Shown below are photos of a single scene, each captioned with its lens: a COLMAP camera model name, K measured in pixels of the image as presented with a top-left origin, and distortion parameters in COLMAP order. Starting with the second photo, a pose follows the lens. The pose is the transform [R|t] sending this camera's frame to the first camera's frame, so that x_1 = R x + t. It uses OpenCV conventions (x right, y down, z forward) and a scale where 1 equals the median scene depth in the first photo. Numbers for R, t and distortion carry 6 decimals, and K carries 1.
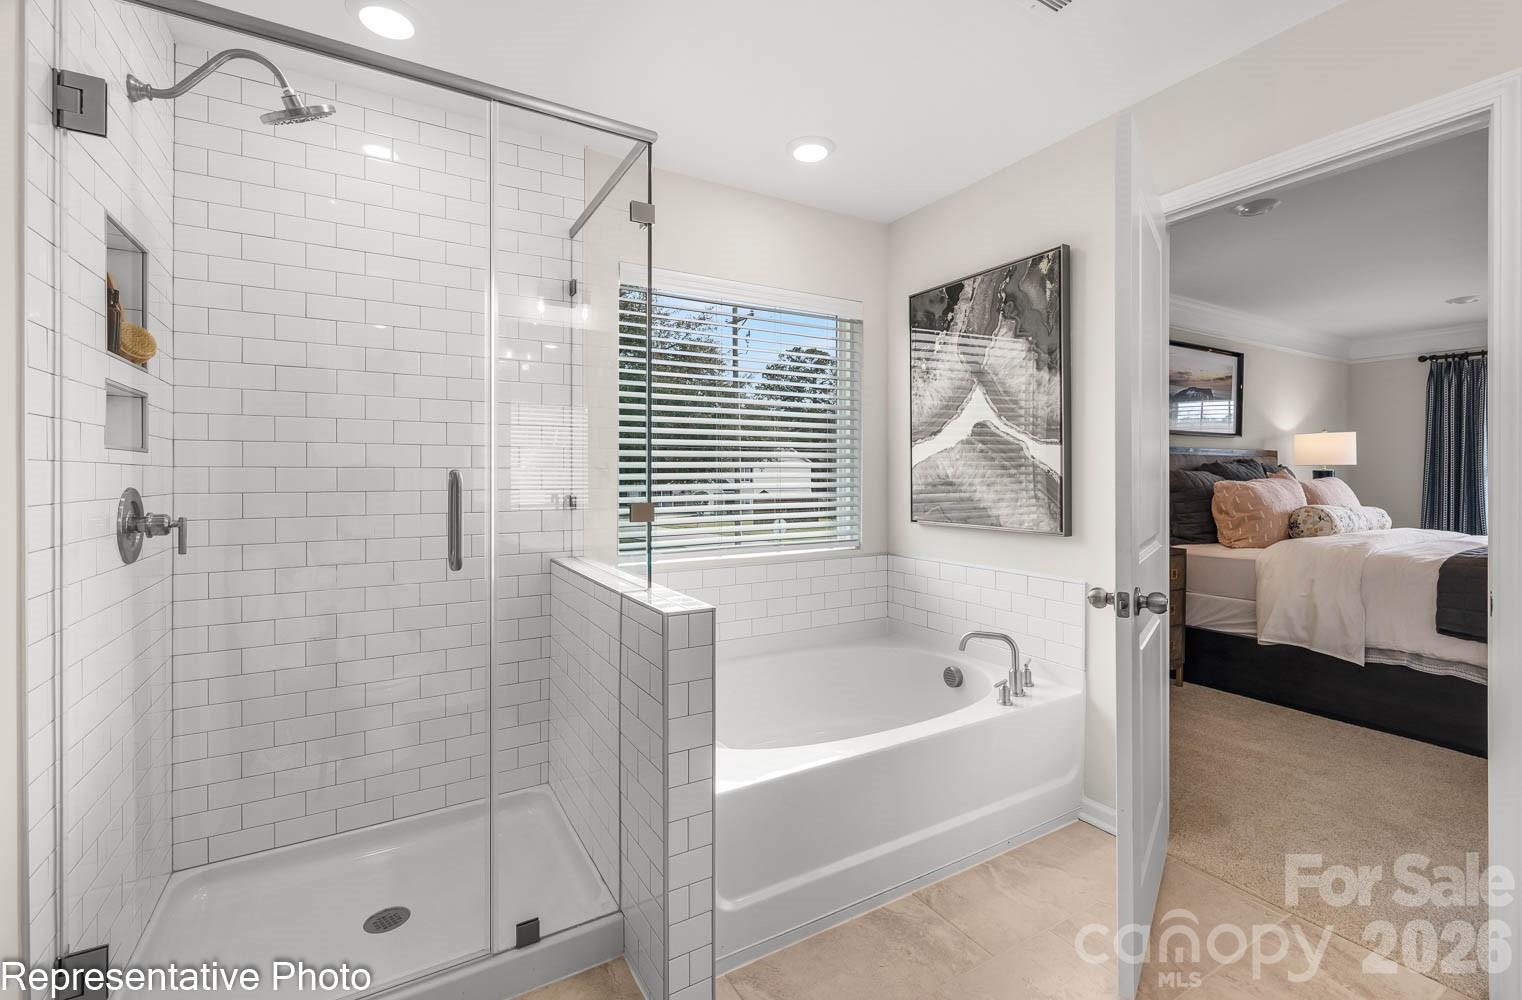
lens RADIAL K [[678.1, 0, 759.5], [0, 678.1, 480.8], [0, 0, 1]] dist [0.000523, 0.000272]
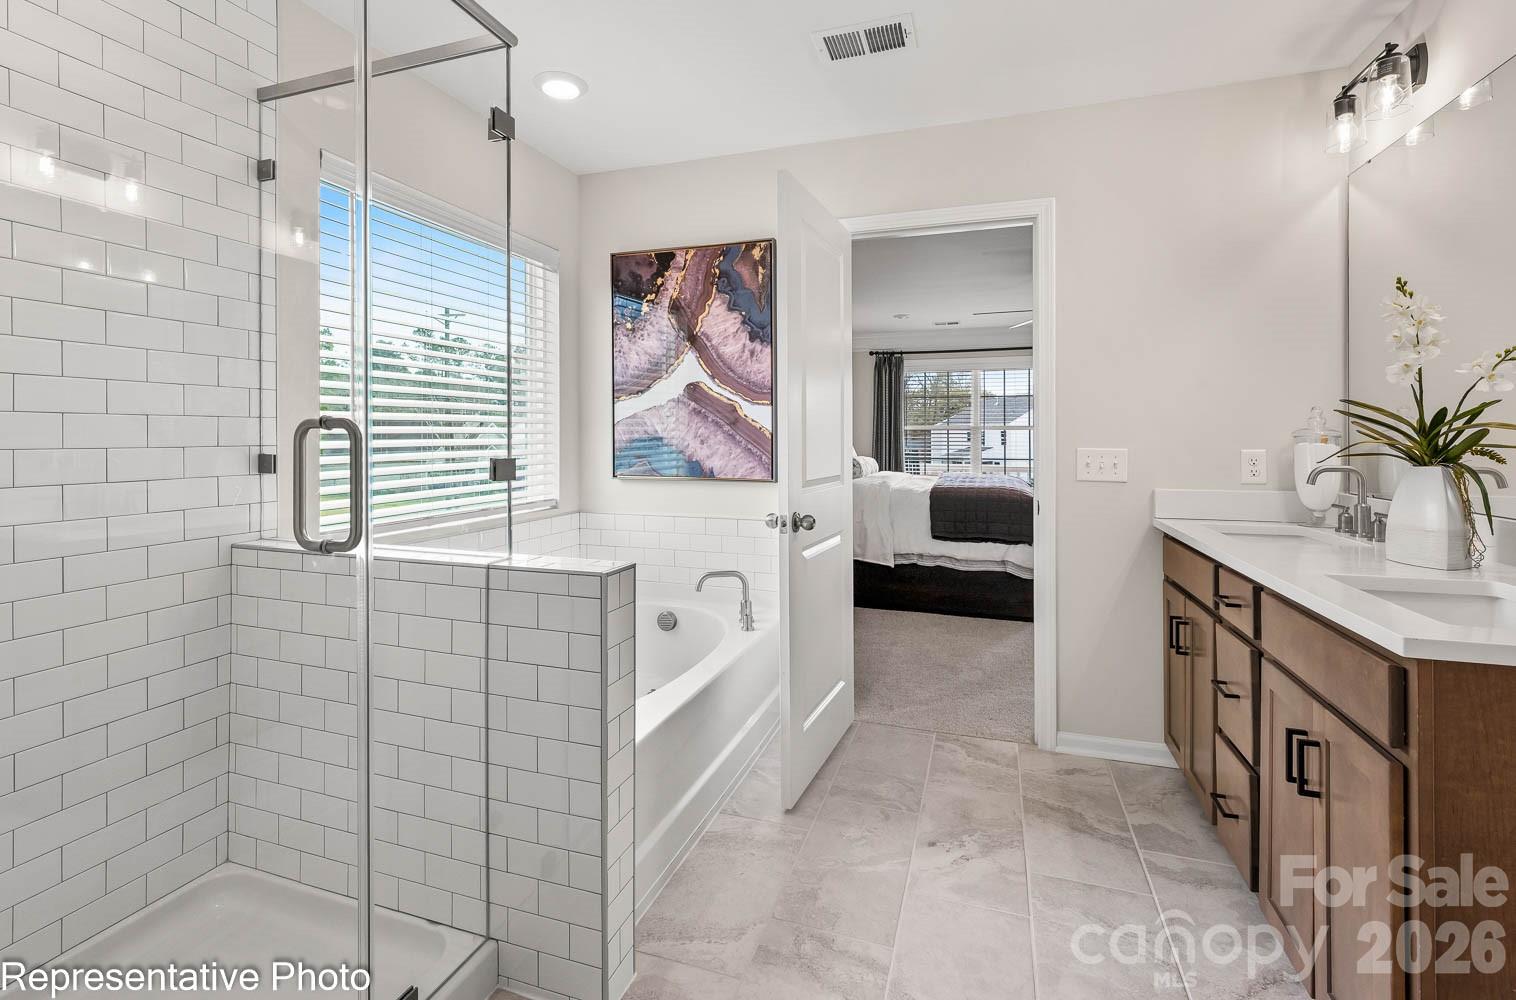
lens RADIAL K [[709.9, 0, 758.1], [0, 709.9, 438.7], [0, 0, 1]] dist [-0.000913, -0.000084]
pose [[0.752543, 0.000628, 0.658543, -0.360273], [0.001890, 0.999993, -0.003114, 0.007370], [-0.658540, 0.003588, 0.752537, 0.071780]]
